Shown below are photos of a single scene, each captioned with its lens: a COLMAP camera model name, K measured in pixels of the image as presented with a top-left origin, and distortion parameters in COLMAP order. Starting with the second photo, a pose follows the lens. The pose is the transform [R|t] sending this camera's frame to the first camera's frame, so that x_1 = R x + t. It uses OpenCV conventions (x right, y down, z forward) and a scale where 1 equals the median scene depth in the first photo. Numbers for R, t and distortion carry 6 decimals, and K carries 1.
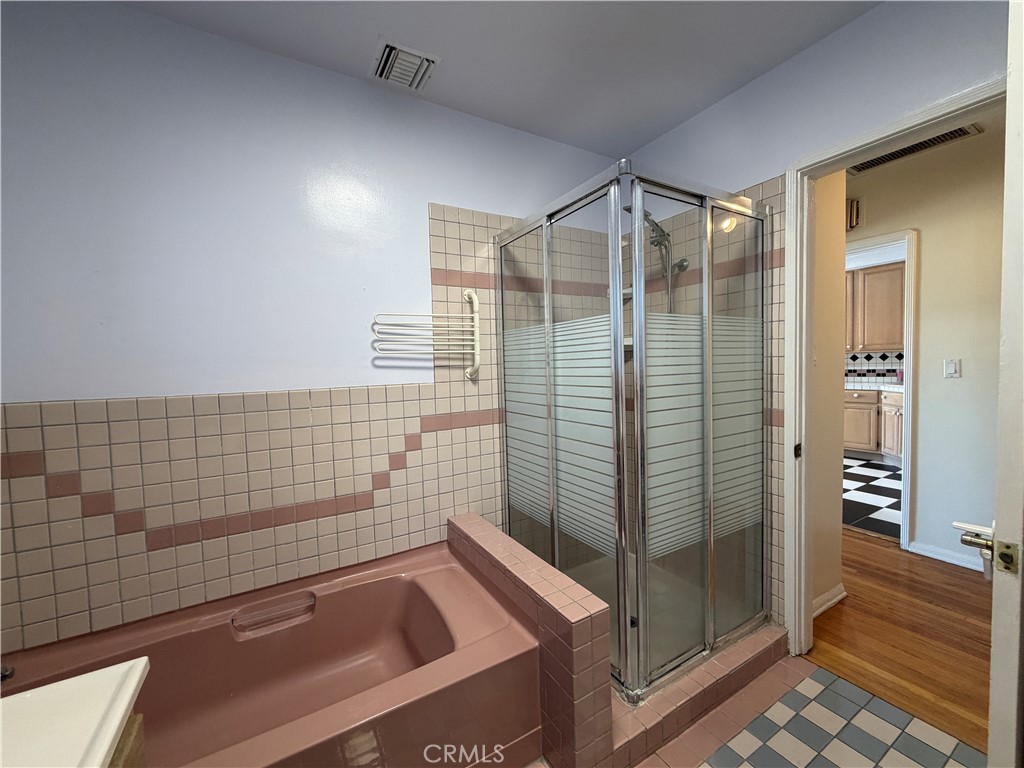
lens RADIAL K [[409.5, 0, 509.8], [0, 409.5, 383.1], [0, 0, 1]] dist [0.002747, -0.000614]
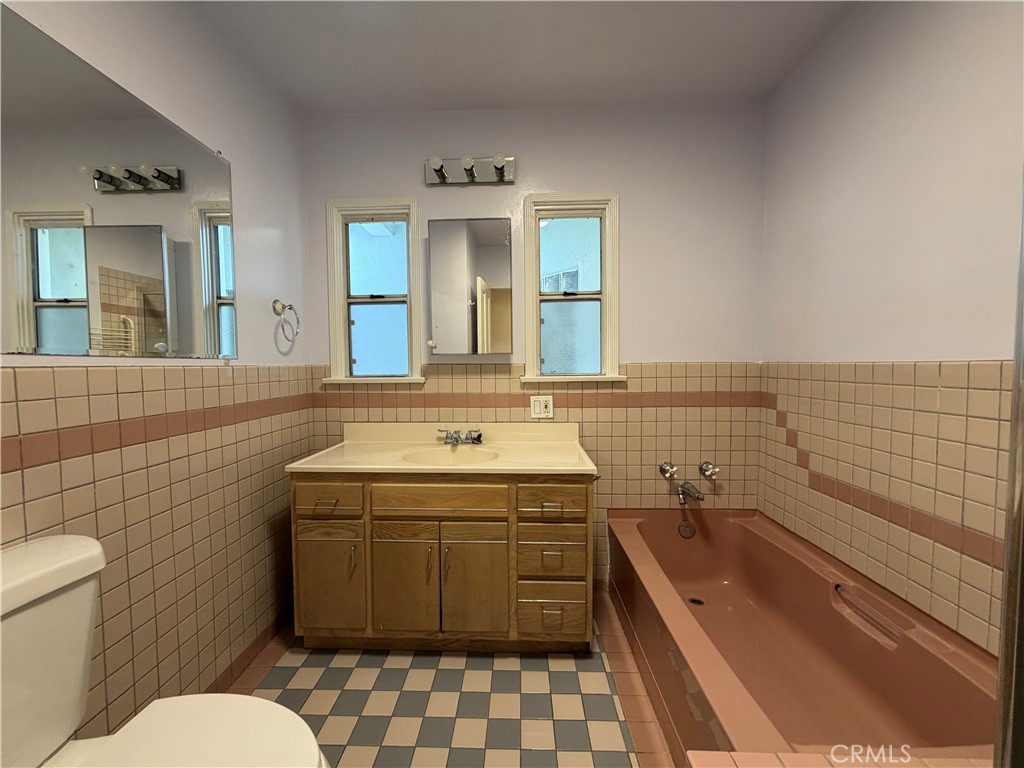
lens RADIAL K [[409.5, 0, 509.1], [0, 409.5, 382.9], [0, 0, 1]] dist [0.002747, -0.000614]
pose [[-0.530179, 0.072936, -0.844743, 0.486480], [-0.010803, 0.995631, 0.092744, -0.005532], [0.847817, 0.058297, -0.527075, 0.686322]]
